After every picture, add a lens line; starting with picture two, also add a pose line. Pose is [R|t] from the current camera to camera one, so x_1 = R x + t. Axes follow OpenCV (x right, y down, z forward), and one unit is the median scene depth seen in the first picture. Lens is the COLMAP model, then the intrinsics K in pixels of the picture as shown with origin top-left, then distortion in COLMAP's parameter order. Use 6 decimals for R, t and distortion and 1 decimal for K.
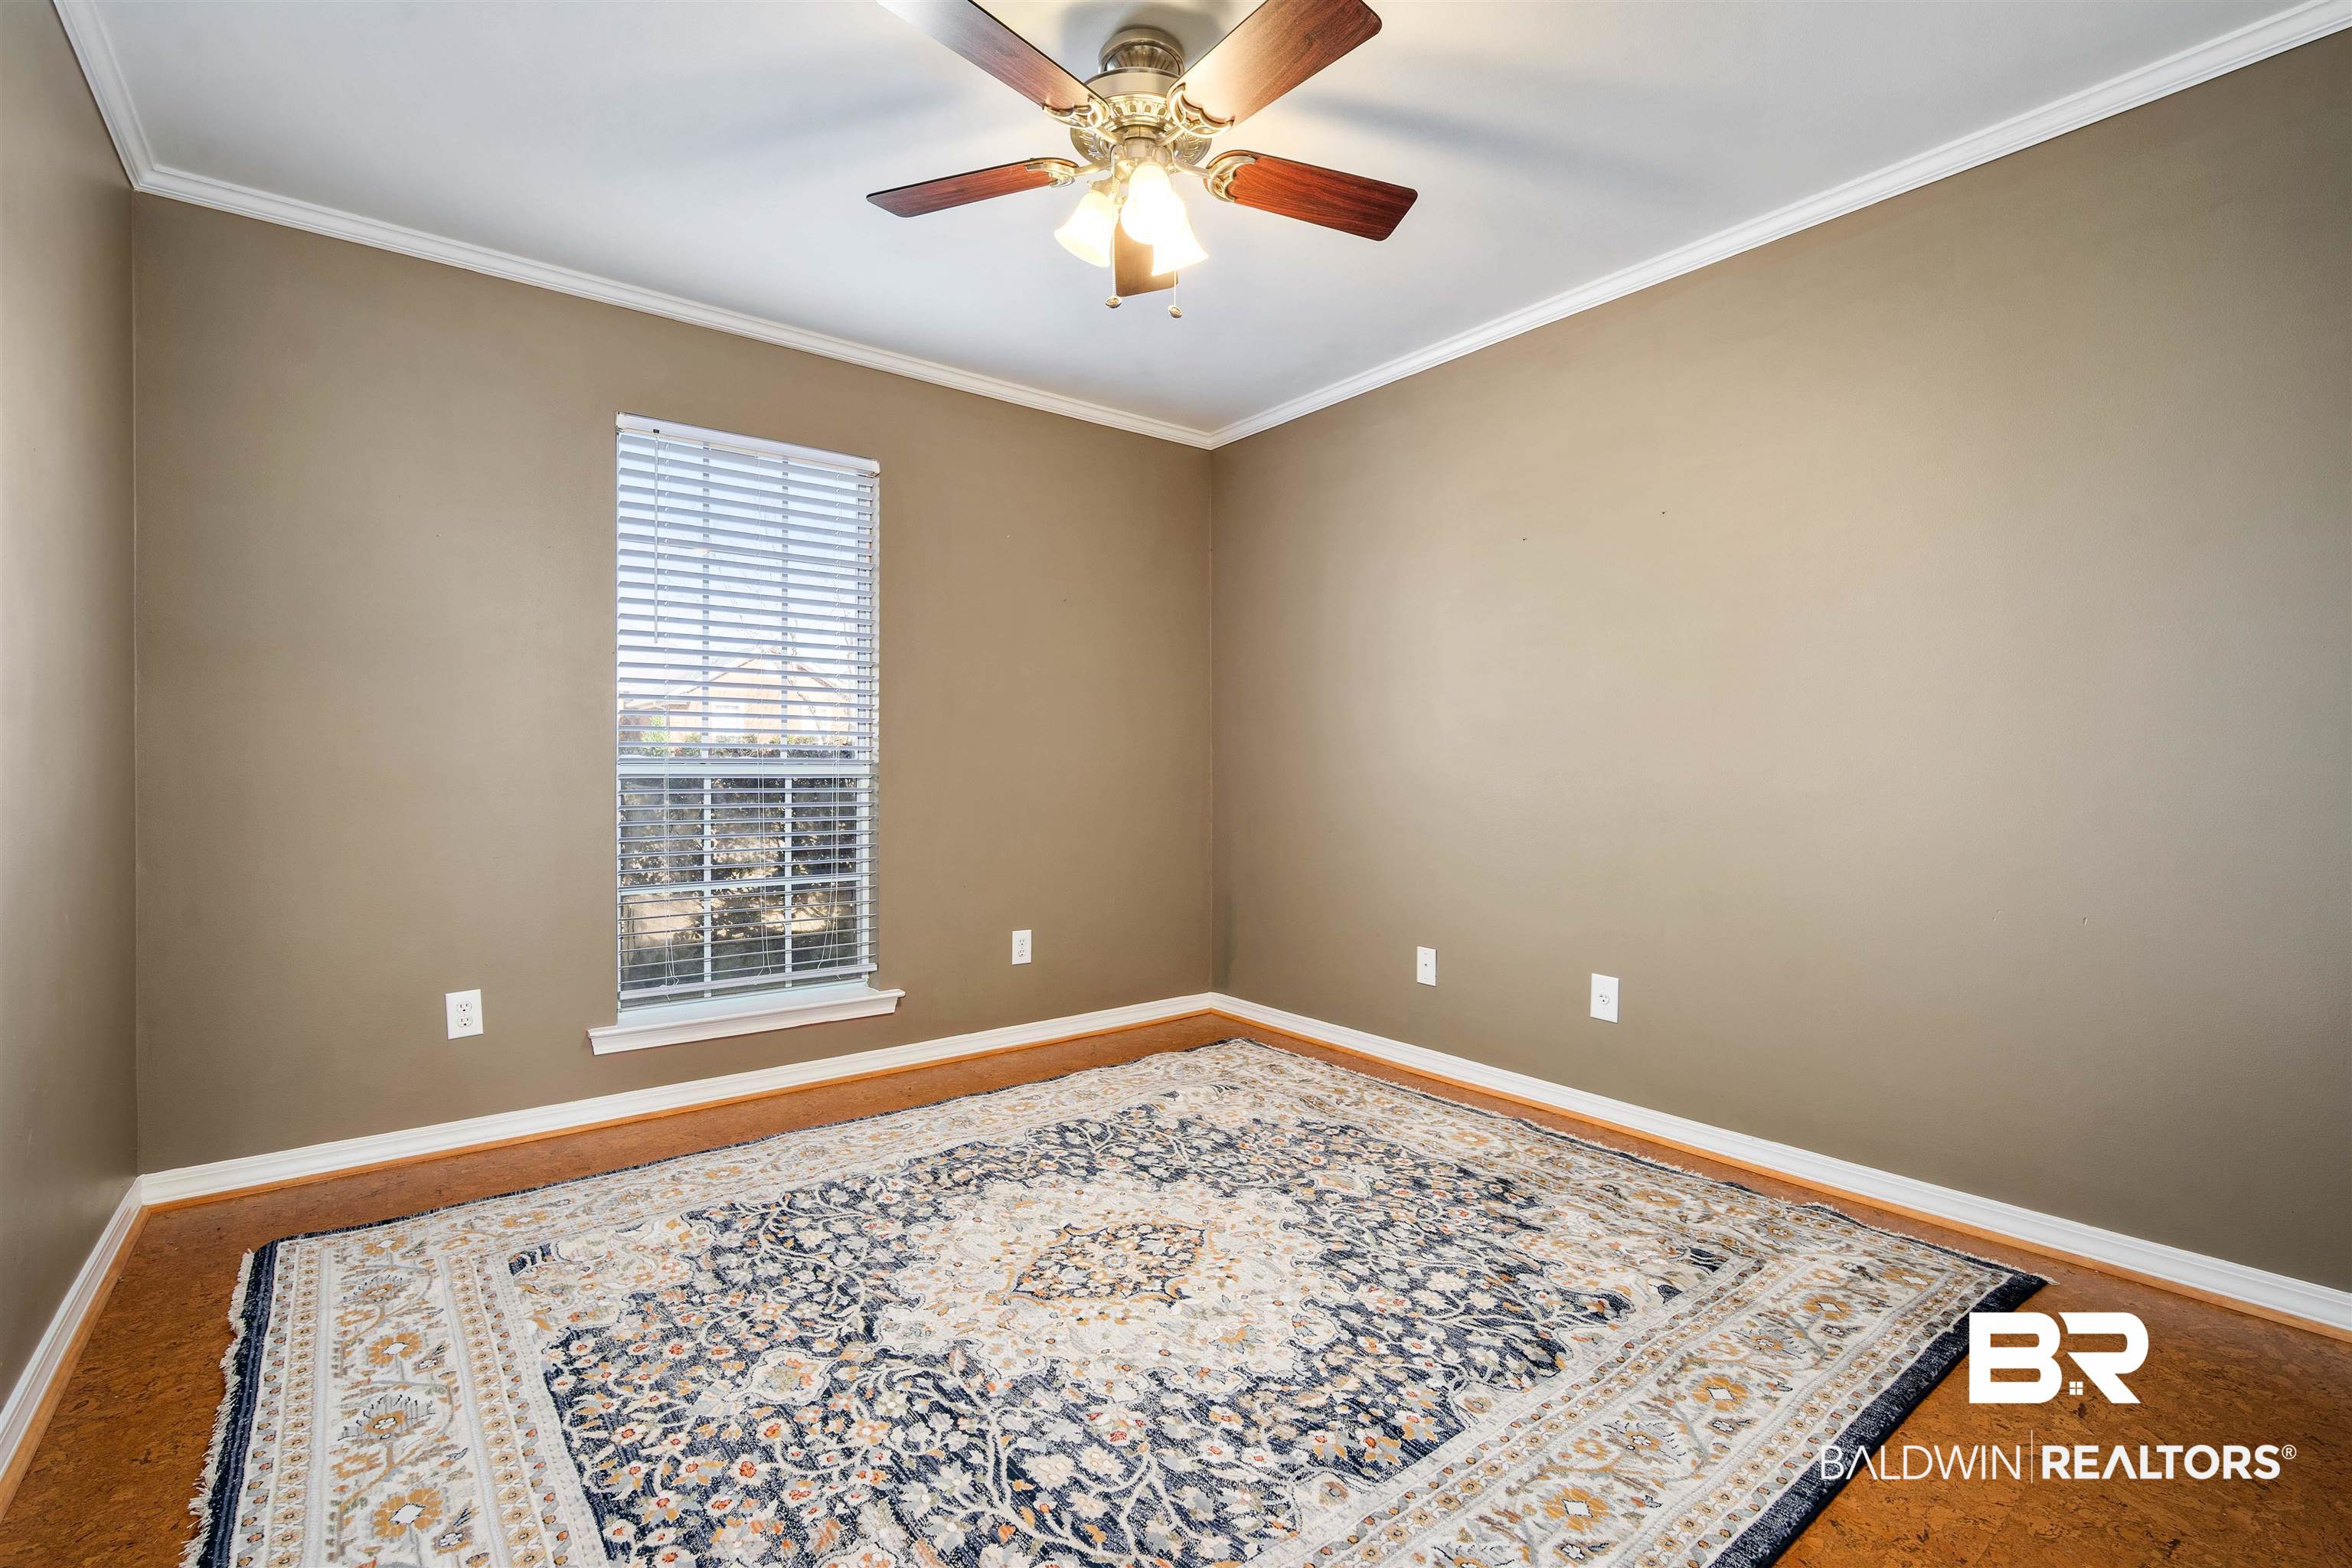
lens RADIAL K [[1052.0, 0, 1190.0], [0, 1052.0, 780.2], [0, 0, 1]] dist [-0.009097, 0.001753]
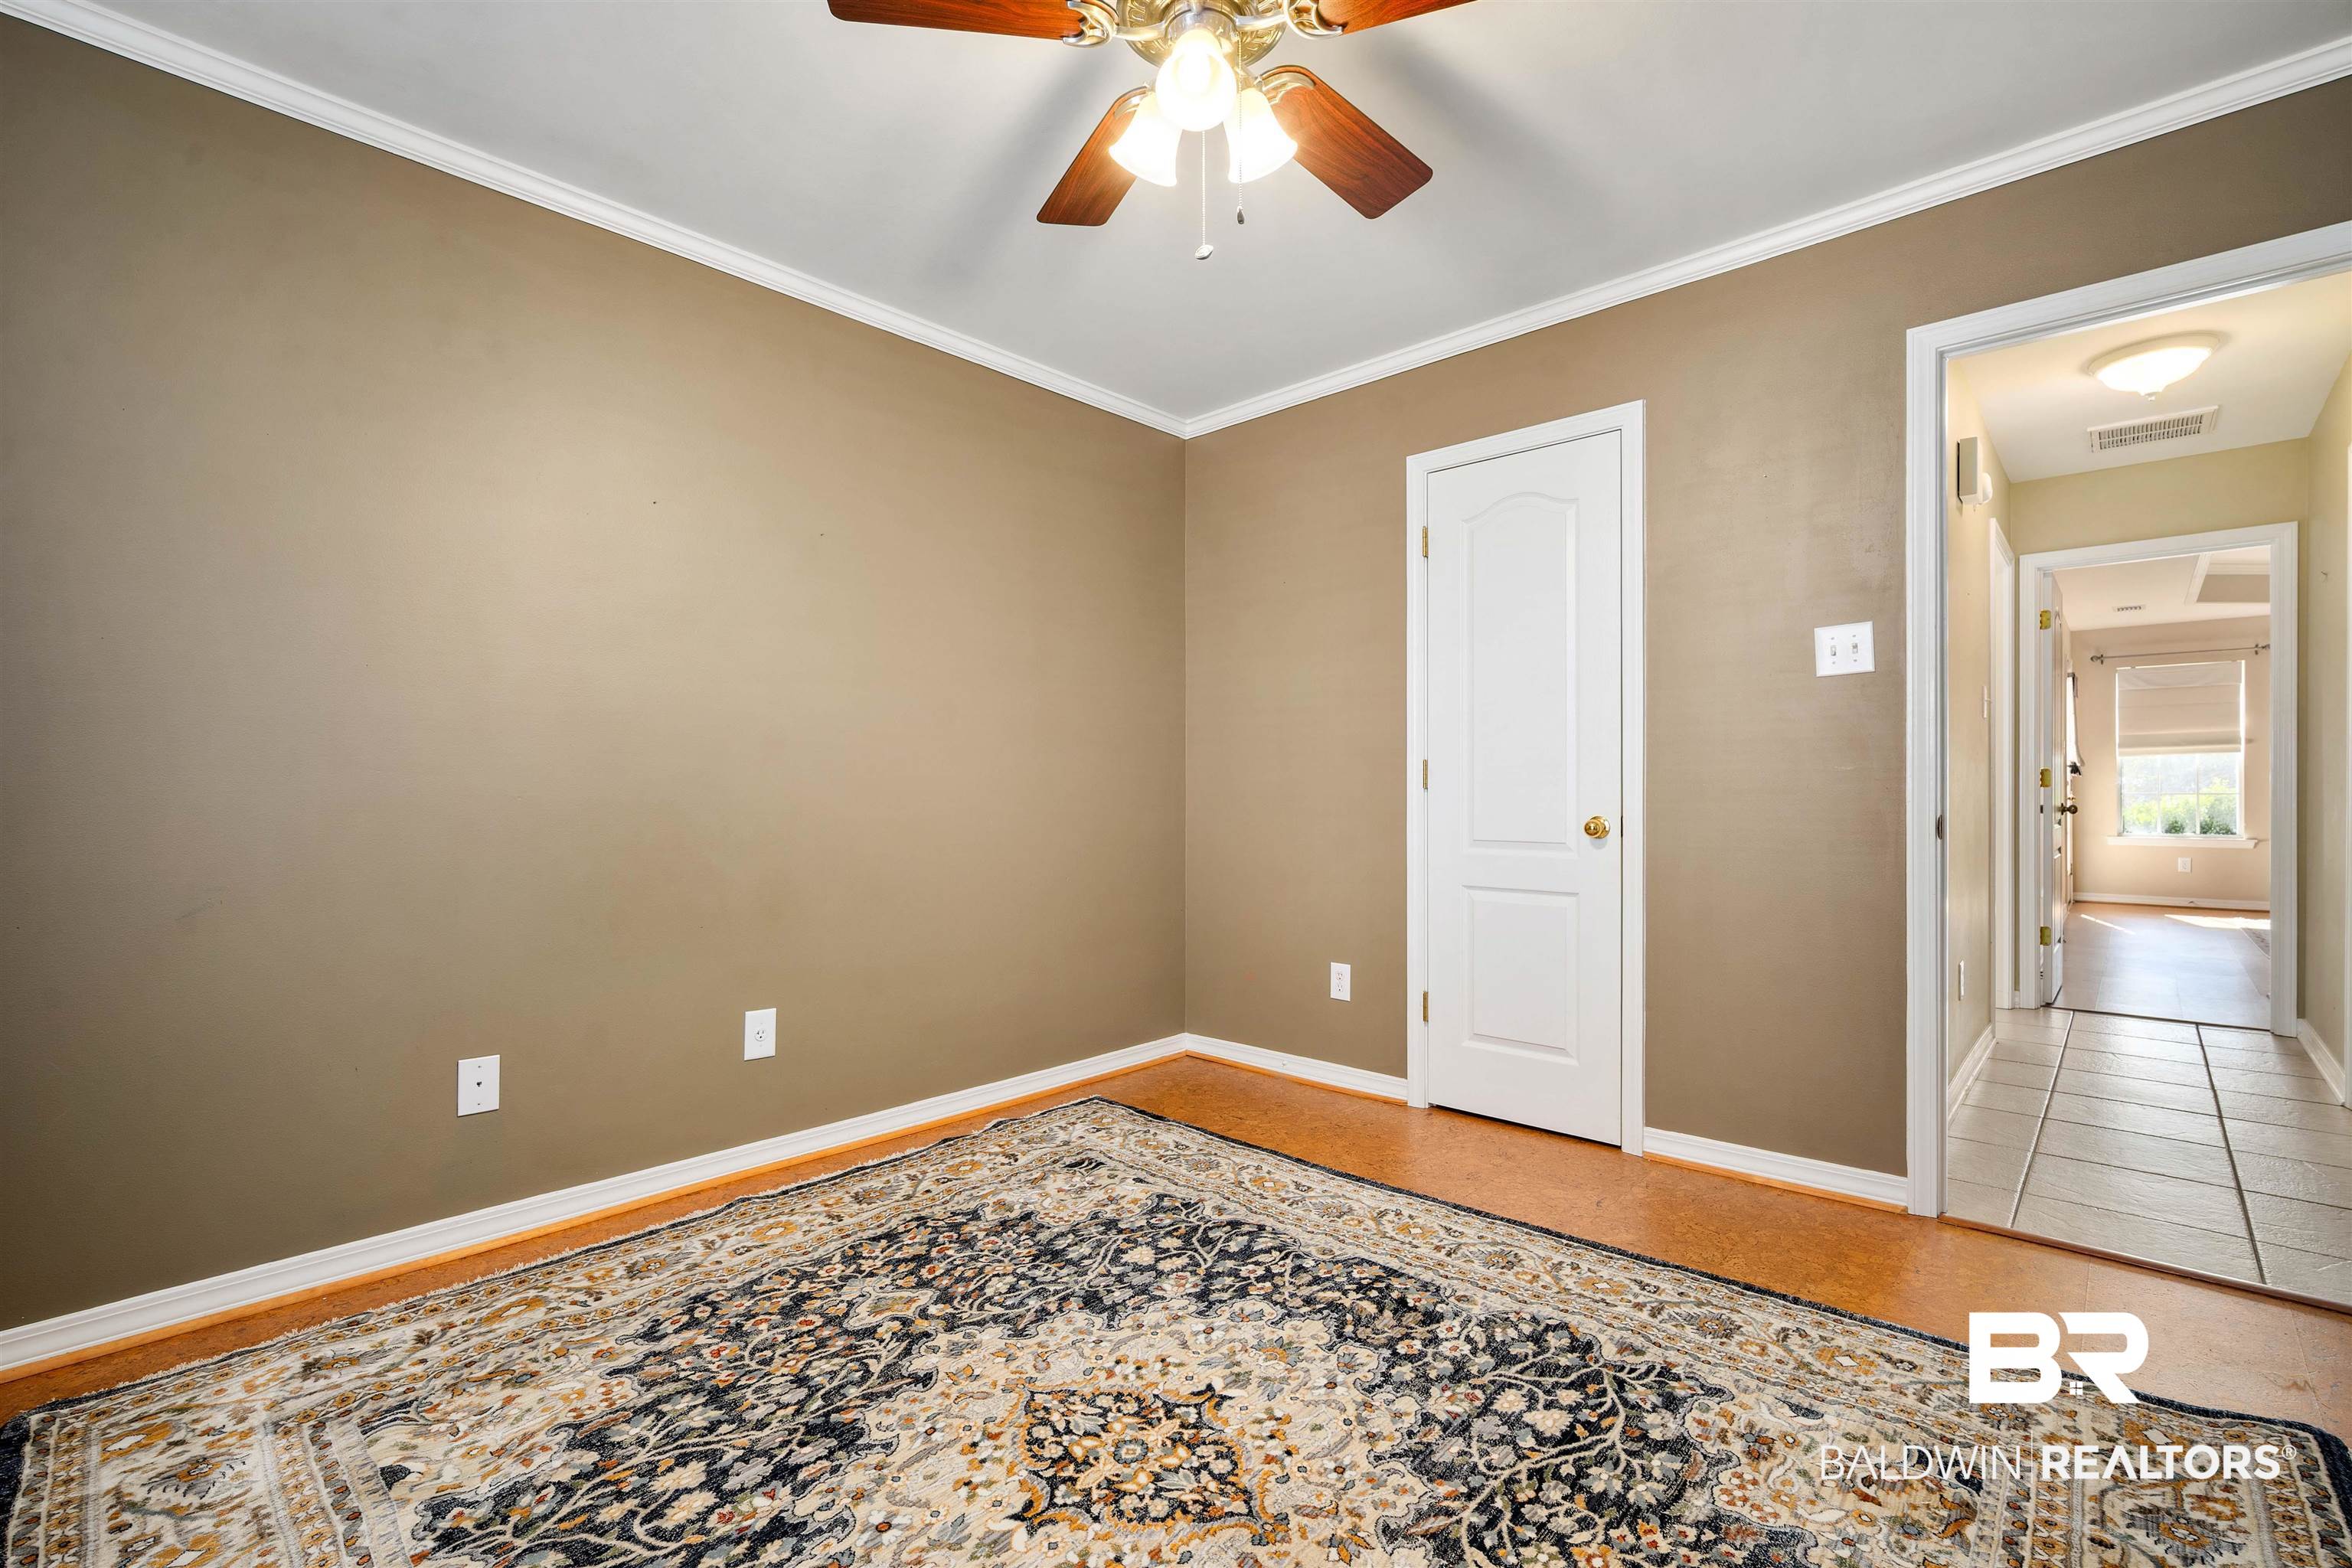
lens RADIAL K [[1052.0, 0, 1189.2], [0, 1052.0, 789.1], [0, 0, 1]] dist [-0.009097, 0.001753]
pose [[-0.165981, 0.001329, 0.986128, -0.823316], [0.012561, 0.999921, 0.000767, -0.005678], [-0.986049, 0.012514, -0.165984, 1.103143]]
